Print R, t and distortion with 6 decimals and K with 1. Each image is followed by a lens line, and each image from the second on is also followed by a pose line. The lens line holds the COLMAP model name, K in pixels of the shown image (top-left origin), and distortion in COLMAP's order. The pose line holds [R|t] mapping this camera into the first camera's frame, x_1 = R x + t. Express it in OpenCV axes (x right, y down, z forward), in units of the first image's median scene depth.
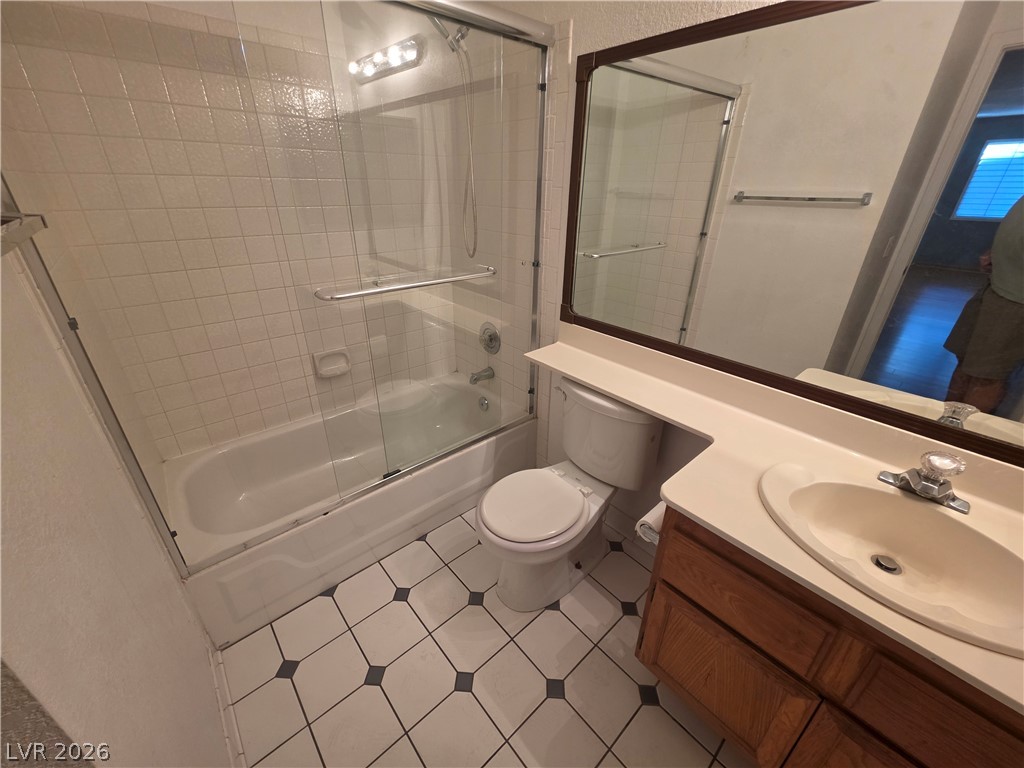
lens RADIAL K [[407.6, 0, 510.9], [0, 407.6, 381.5], [0, 0, 1]] dist [-0.000370, -0.000153]
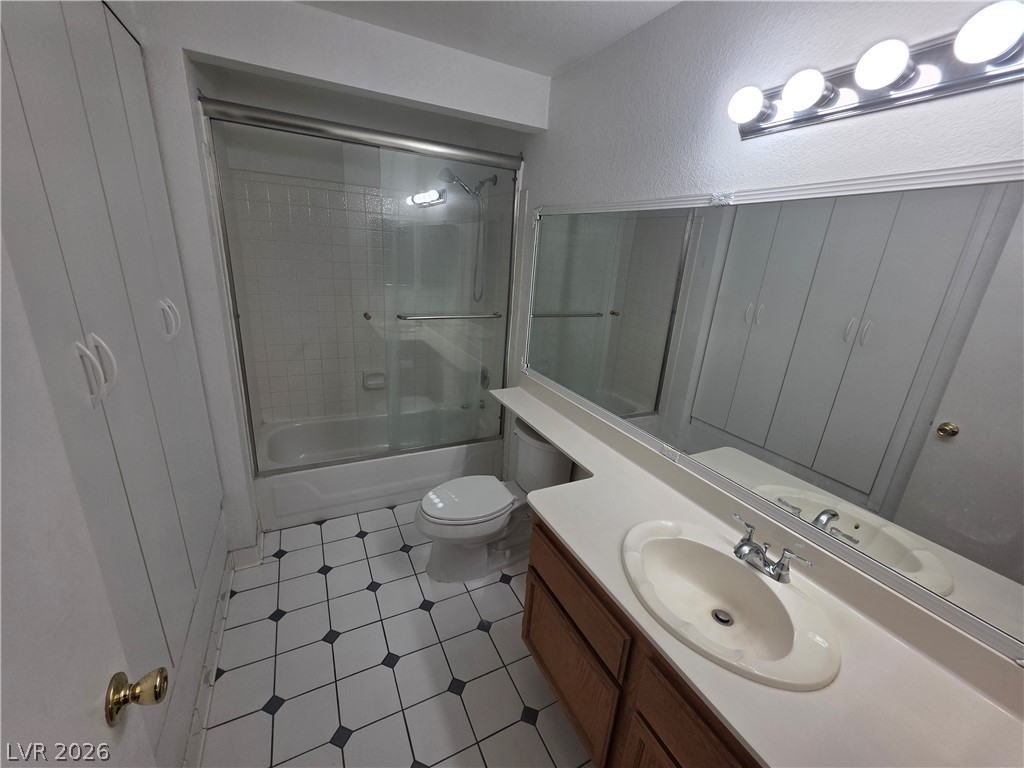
lens RADIAL K [[407.6, 0, 510.9], [0, 407.6, 381.5], [0, 0, 1]] dist [-0.000370, -0.000153]
pose [[0.944099, 0.143735, -0.296676, 0.526067], [-0.185760, 0.975416, -0.118562, 0.052709], [0.272340, 0.167045, 0.947590, -0.286072]]
